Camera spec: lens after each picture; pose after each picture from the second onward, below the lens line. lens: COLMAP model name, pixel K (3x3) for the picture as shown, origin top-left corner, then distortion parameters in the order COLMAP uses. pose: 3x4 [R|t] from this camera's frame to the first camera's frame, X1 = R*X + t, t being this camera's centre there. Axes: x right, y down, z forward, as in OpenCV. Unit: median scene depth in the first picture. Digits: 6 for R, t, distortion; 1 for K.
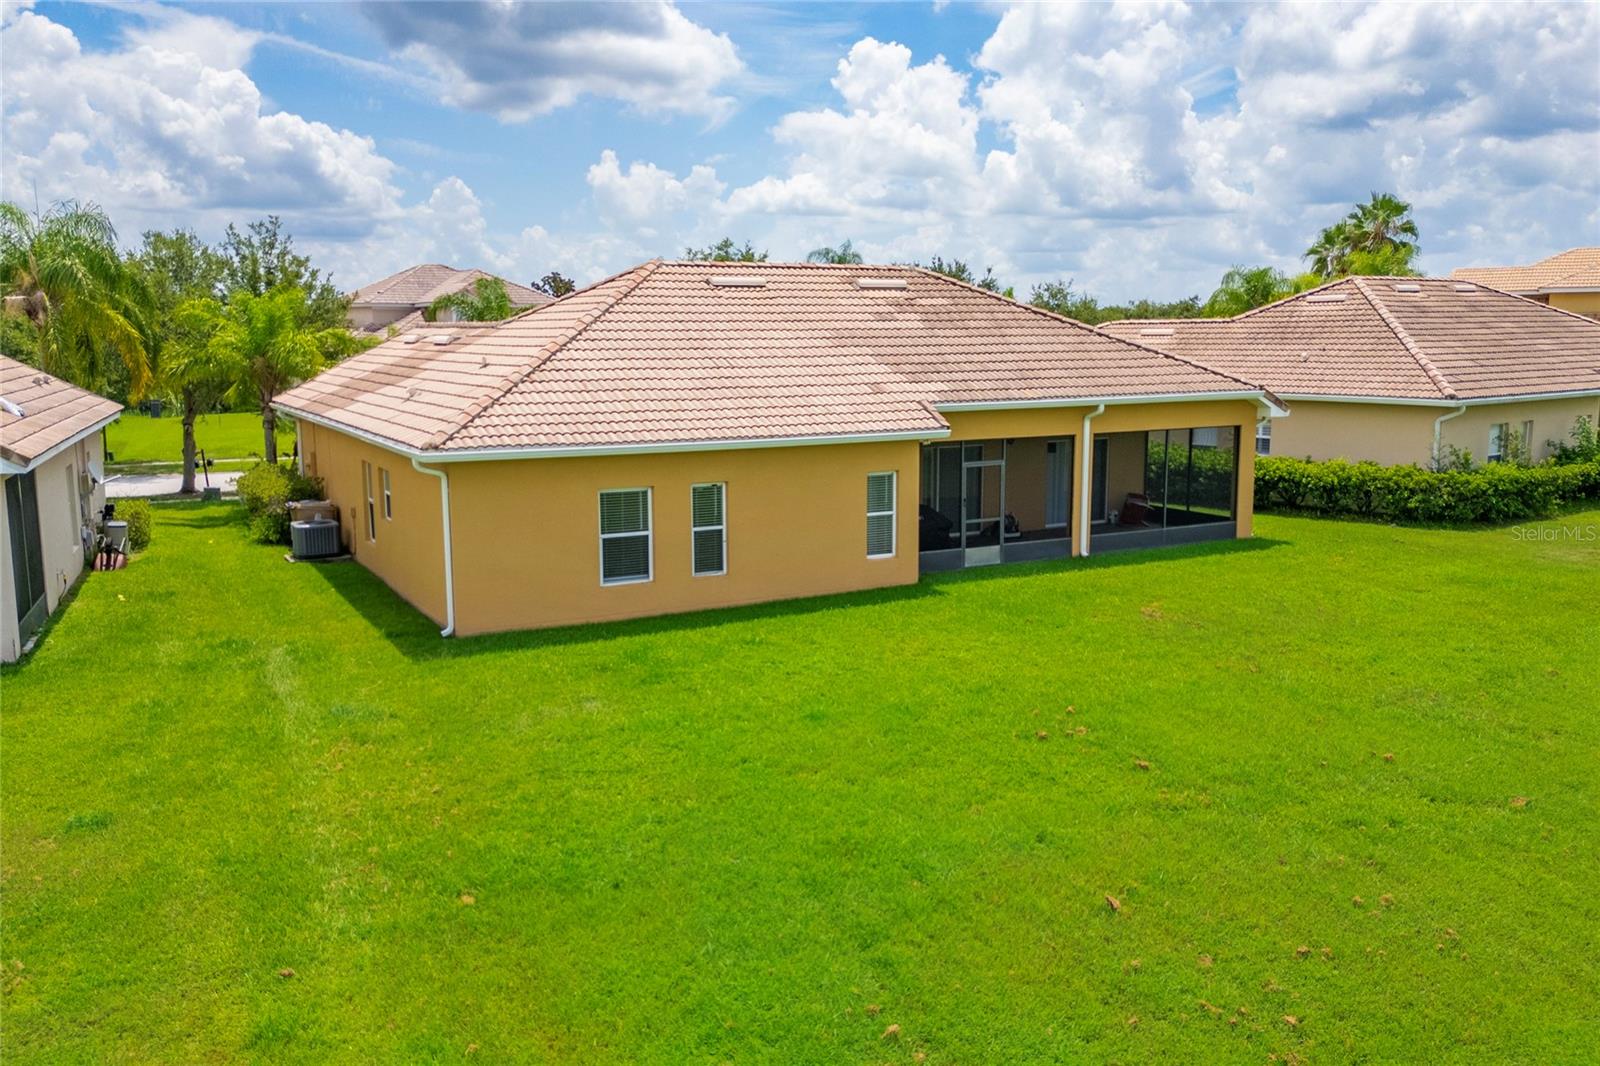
lens RADIAL K [[1330.4, 0, 796.2], [0, 1330.4, 539.7], [0, 0, 1]] dist [0.039104, -0.020578]
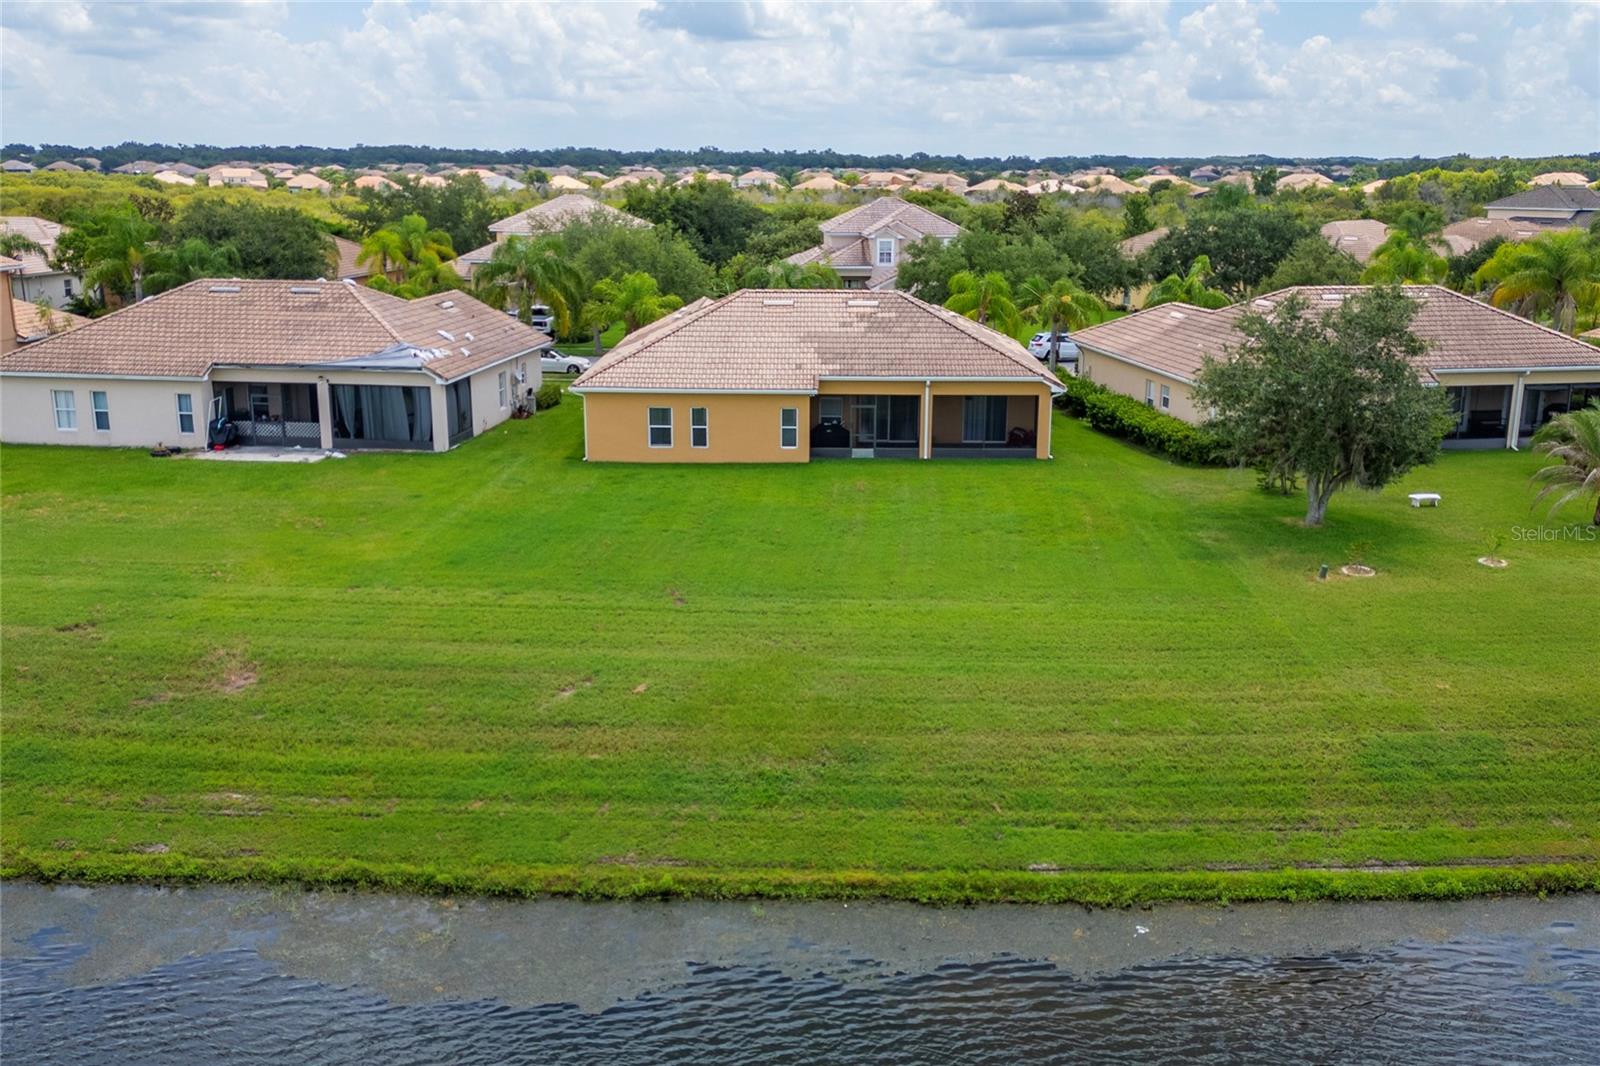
lens RADIAL K [[1469.2, 0, 817.6], [0, 1469.2, 532.2], [0, 0, 1]] dist [0.051631, 0.000000]
pose [[0.877393, 0.127903, -0.462409, 1.131960], [-0.085520, 0.990068, 0.111586, -0.111778], [0.472089, -0.058360, 0.879617, -0.977265]]
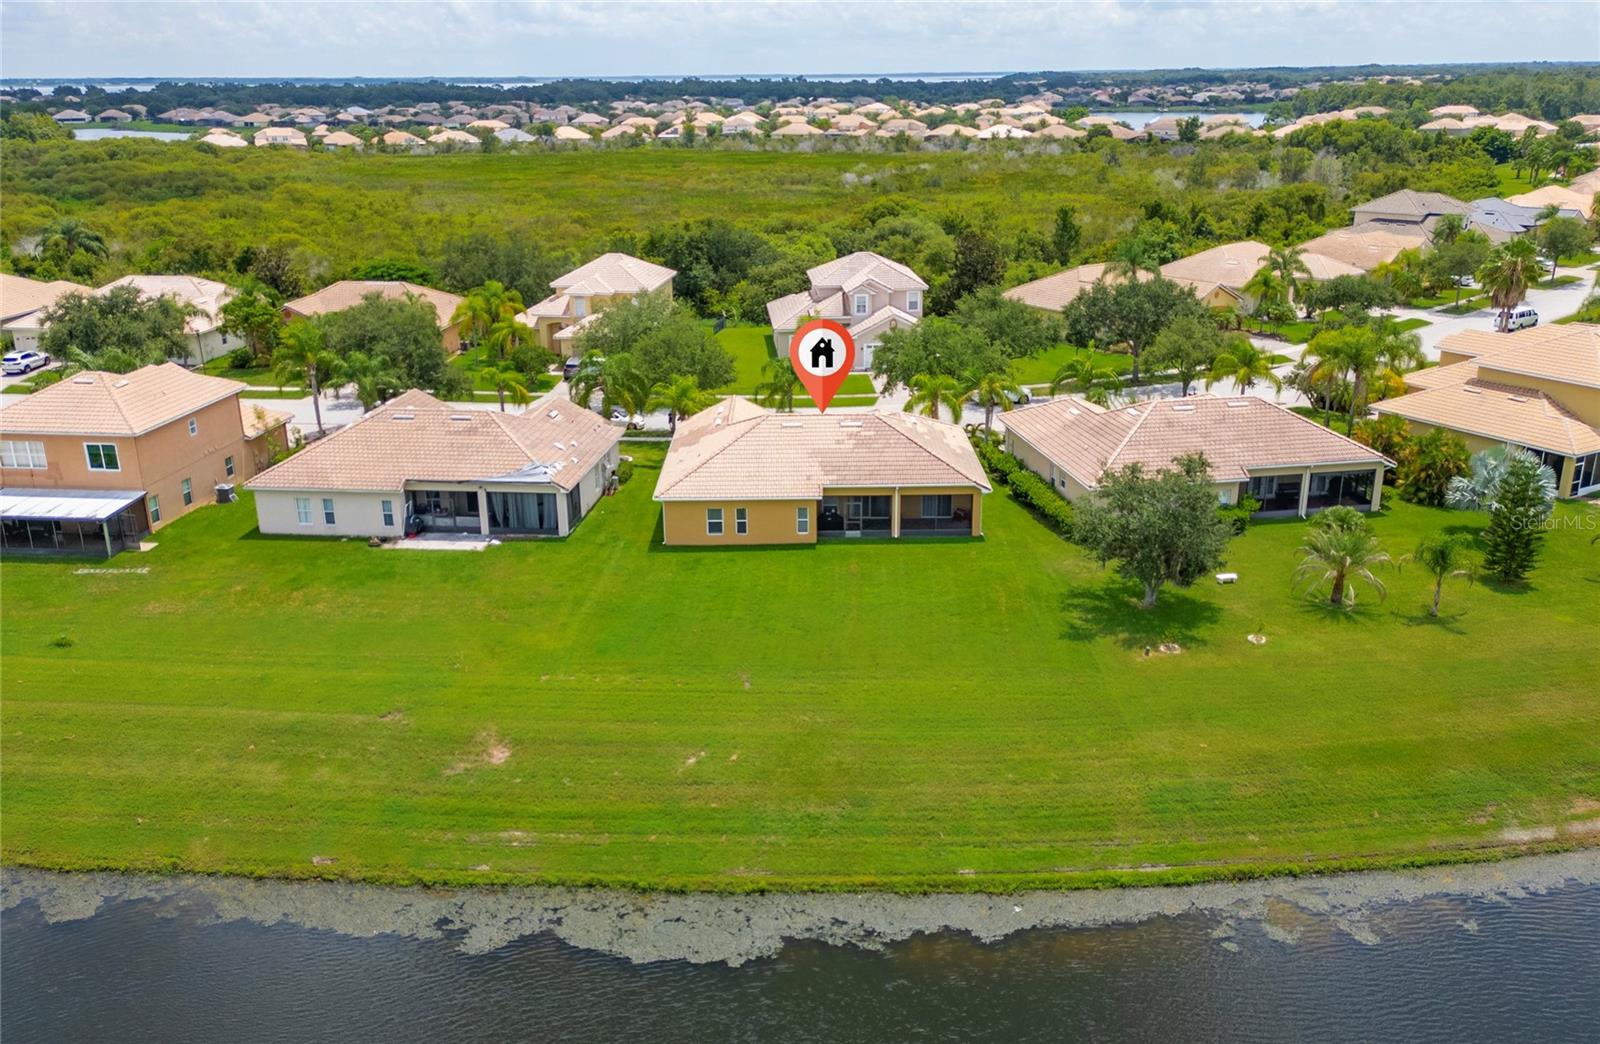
lens RADIAL K [[1313.7, 0, 790.2], [0, 1313.7, 538.9], [0, 0, 1]] dist [0.070799, -0.011085]
pose [[0.878008, 0.152849, -0.453584, 1.346439], [-0.064654, 0.976829, 0.204022, -0.562386], [0.474258, -0.149807, 0.867546, -1.572309]]
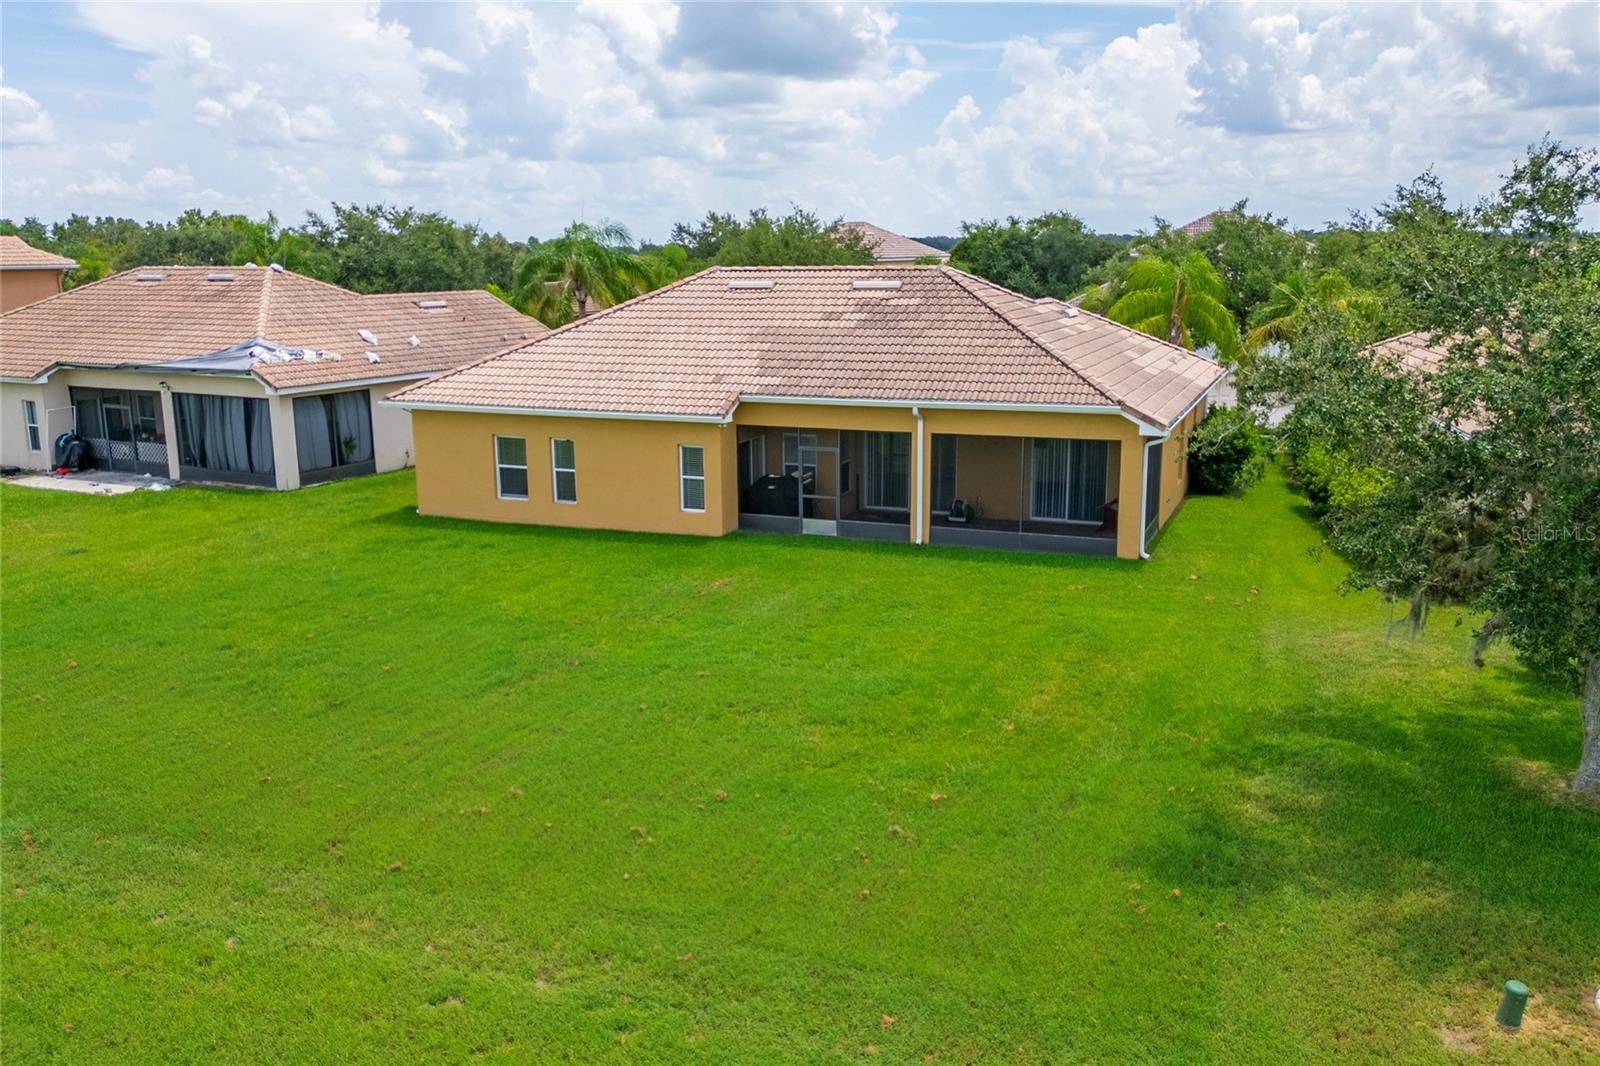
lens RADIAL K [[1330.4, 0, 796.8], [0, 1330.4, 517.8], [0, 0, 1]] dist [0.039104, -0.020578]
pose [[0.634540, 0.150729, -0.758050, 1.039127], [-0.113597, 0.988336, 0.101431, -0.115136], [0.764497, 0.021750, 0.644261, 0.238344]]
